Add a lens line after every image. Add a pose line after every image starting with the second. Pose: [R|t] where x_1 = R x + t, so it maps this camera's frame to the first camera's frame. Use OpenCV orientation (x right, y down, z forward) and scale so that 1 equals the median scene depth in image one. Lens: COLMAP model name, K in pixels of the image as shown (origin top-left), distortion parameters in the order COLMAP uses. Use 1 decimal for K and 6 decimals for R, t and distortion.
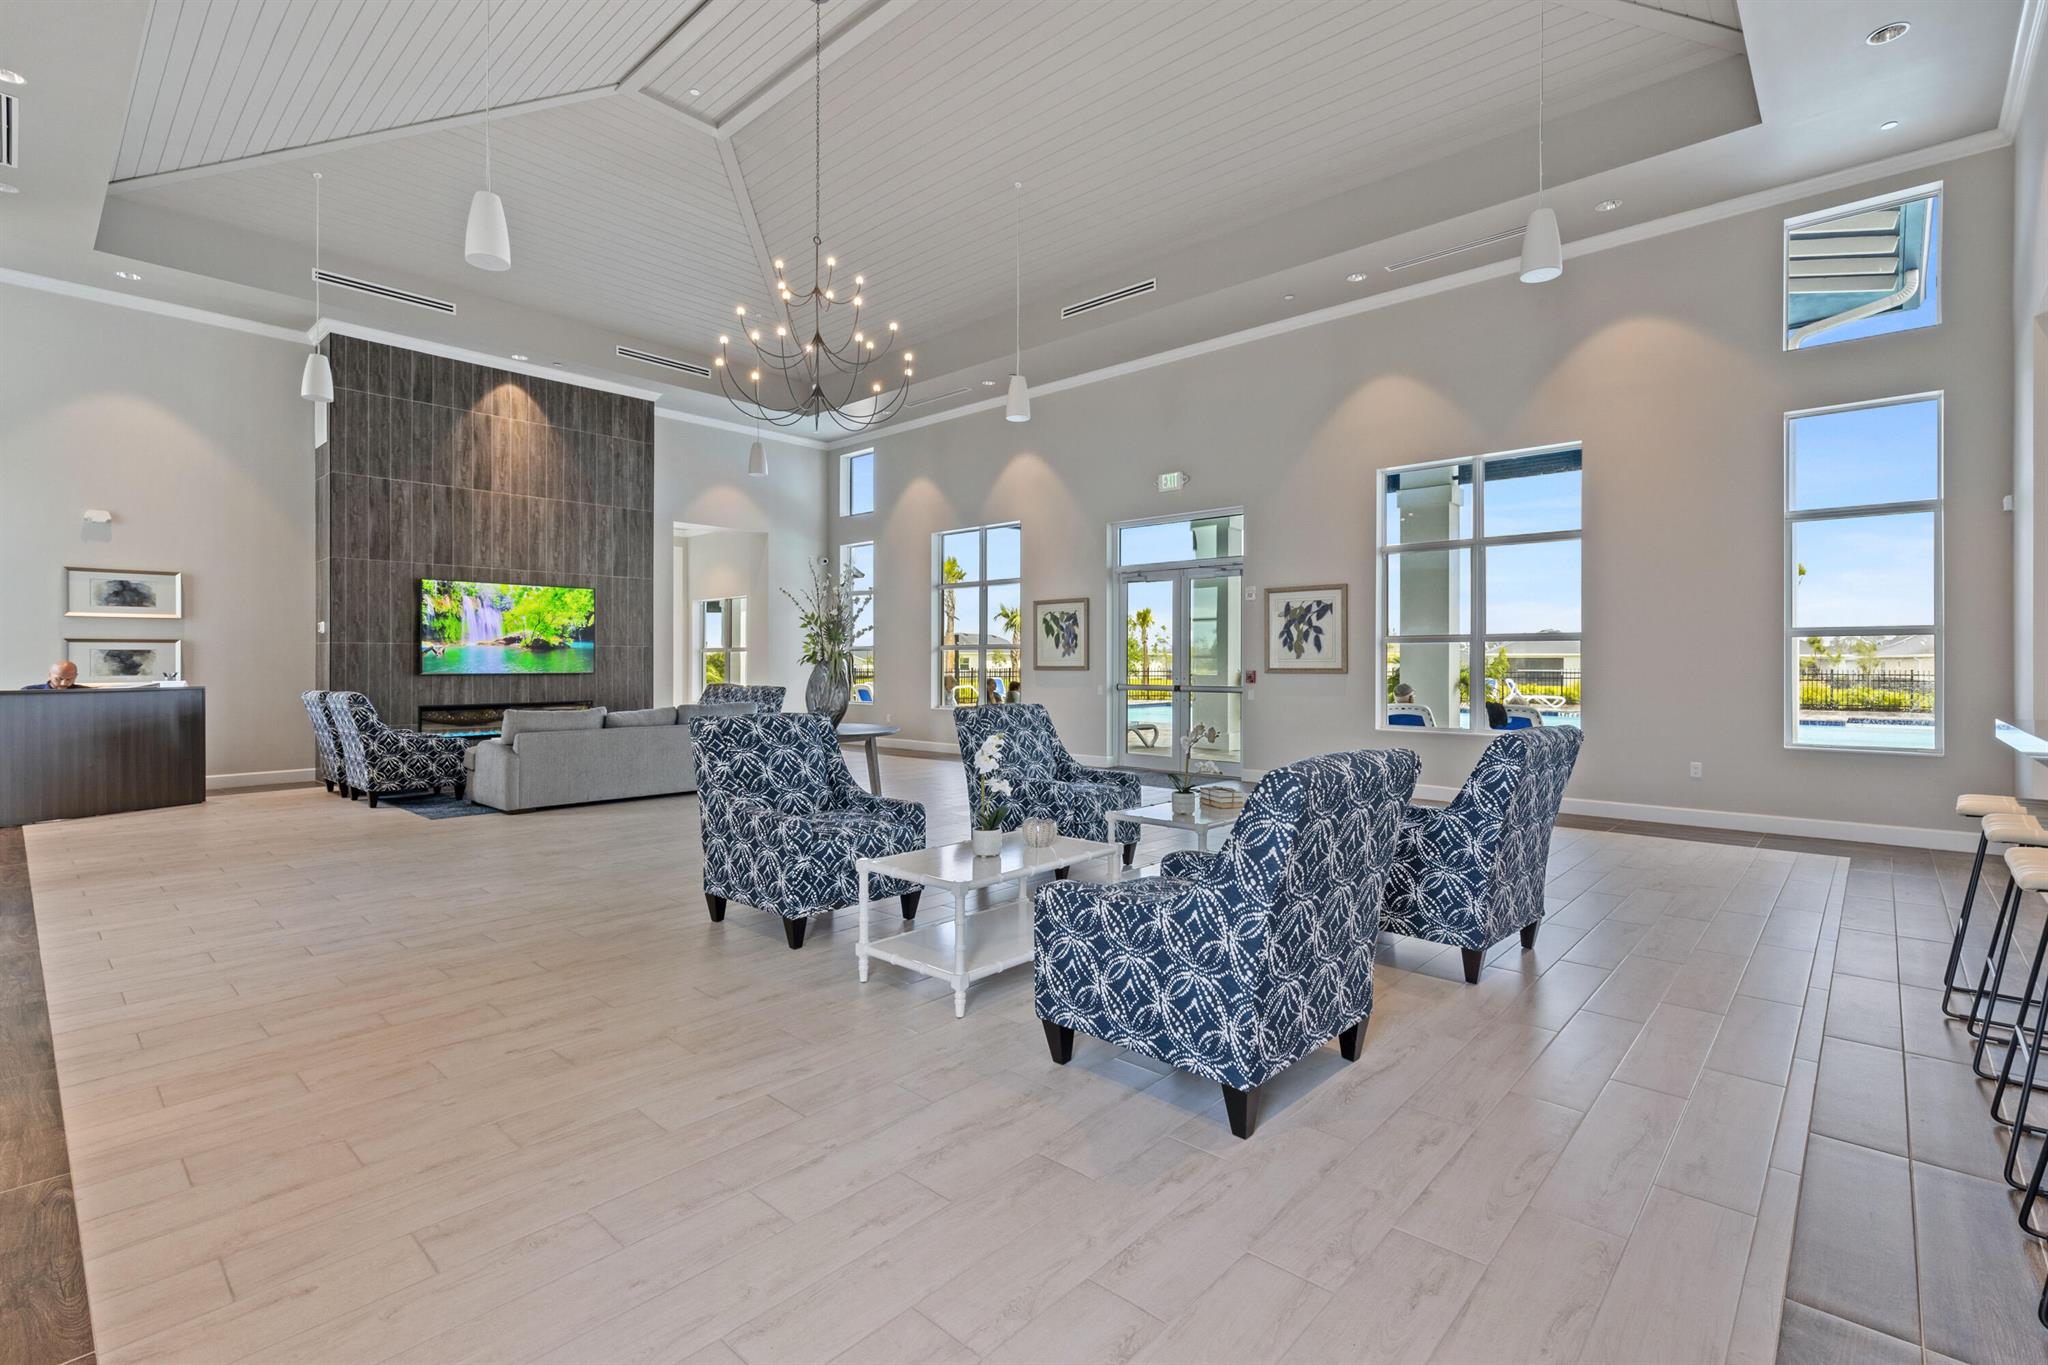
lens RADIAL K [[929.9, 0, 1022.7], [0, 929.9, 667.8], [0, 0, 1]] dist [0.008413, -0.000270]
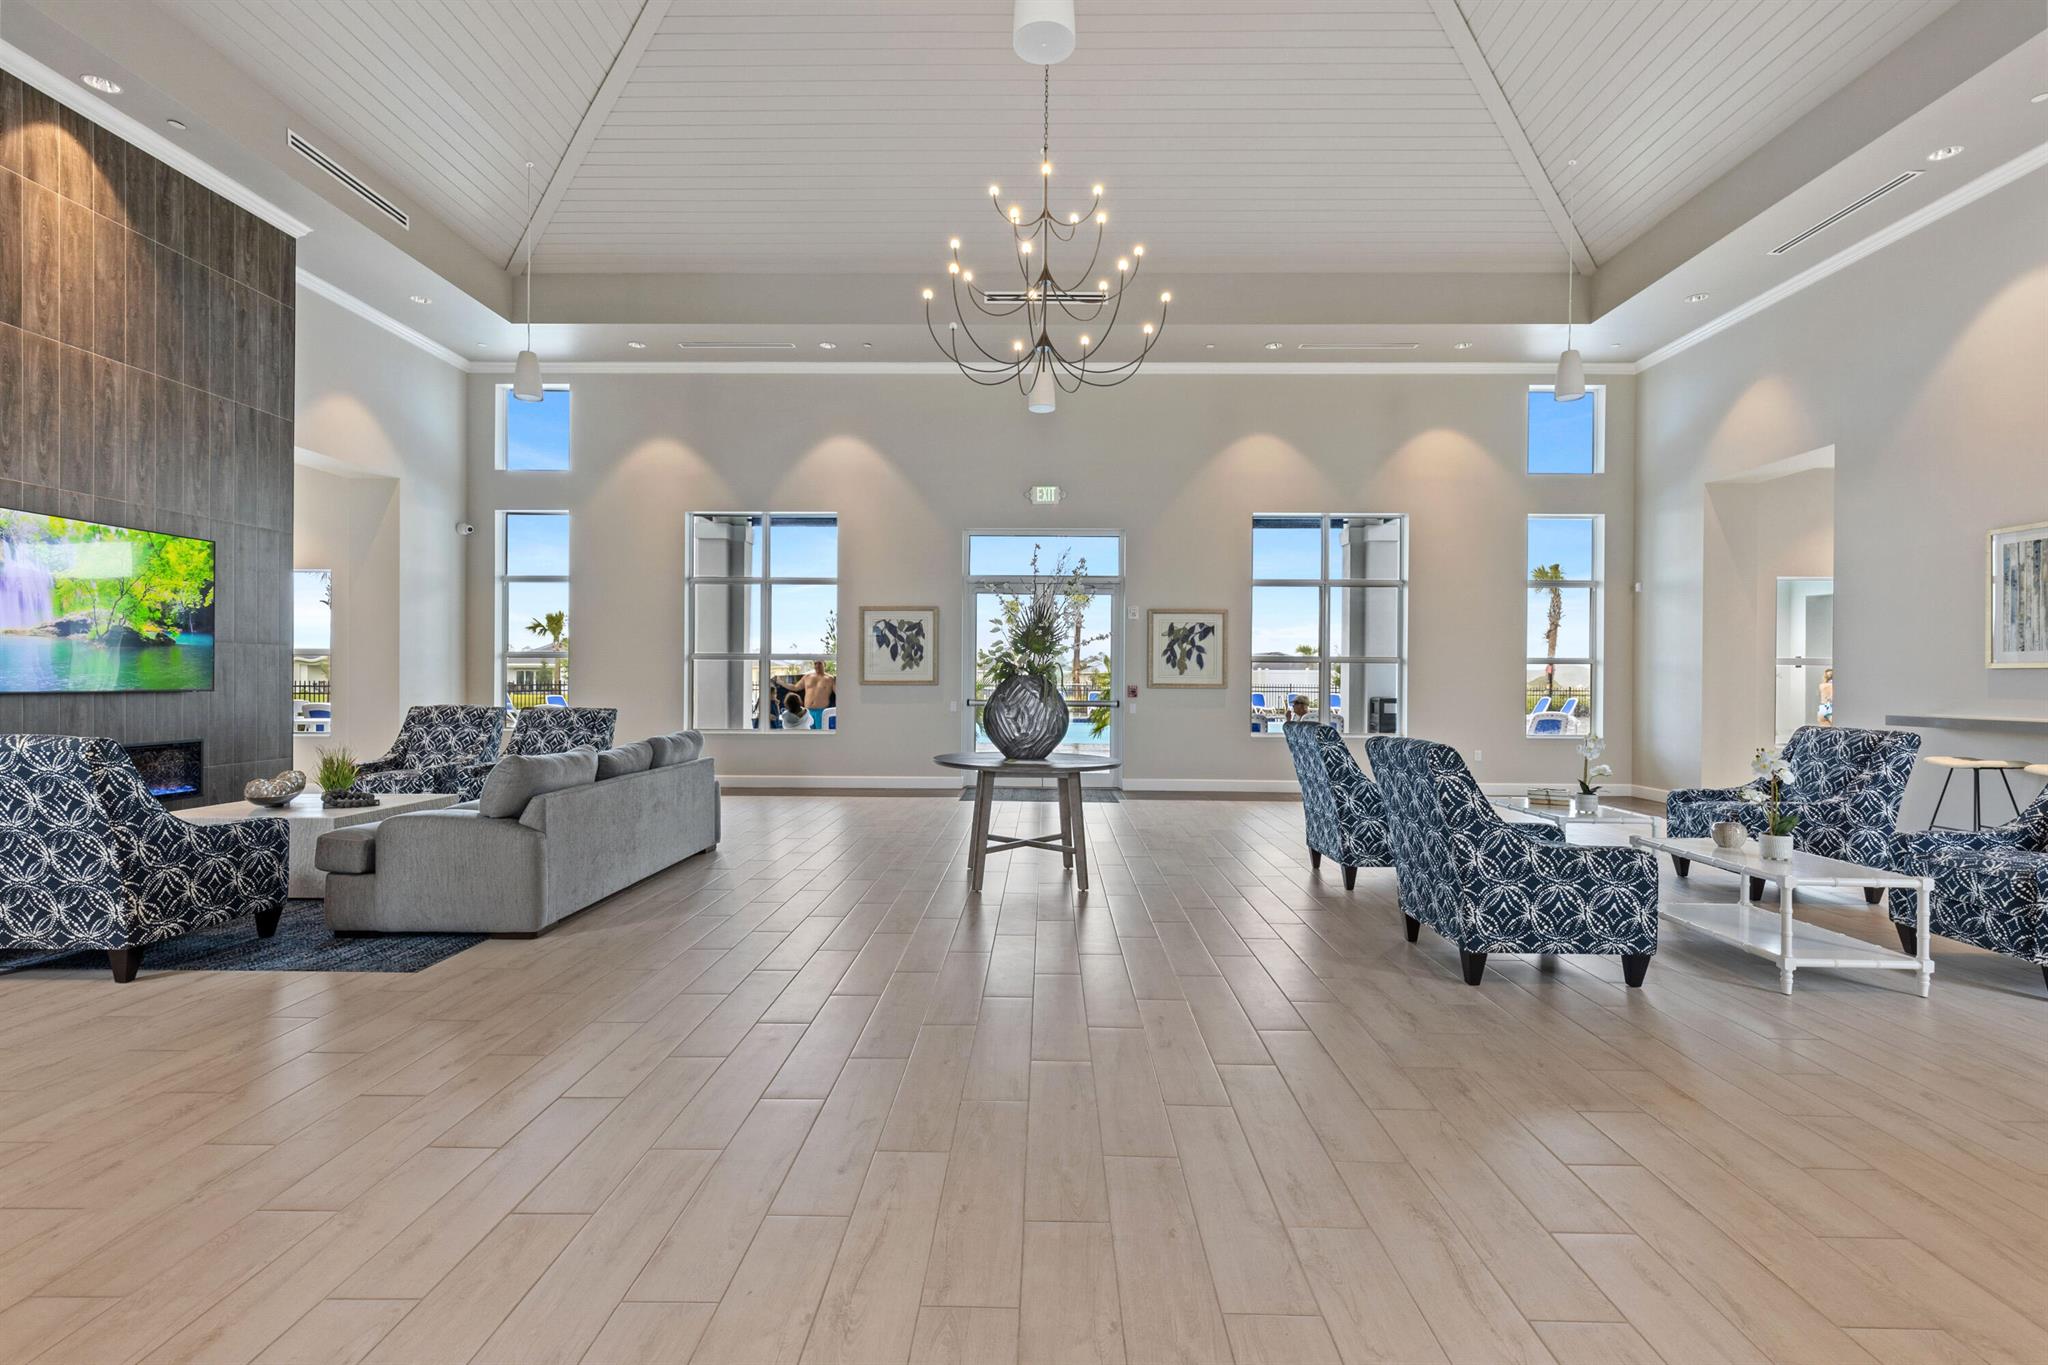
lens RADIAL K [[929.9, 0, 1026.0], [0, 929.9, 684.9], [0, 0, 1]] dist [0.008413, -0.000270]
pose [[0.751185, 0.000369, 0.660092, -0.476337], [-0.003224, 0.999990, 0.003110, -0.000864], [-0.660084, -0.004464, 0.751178, 0.252085]]
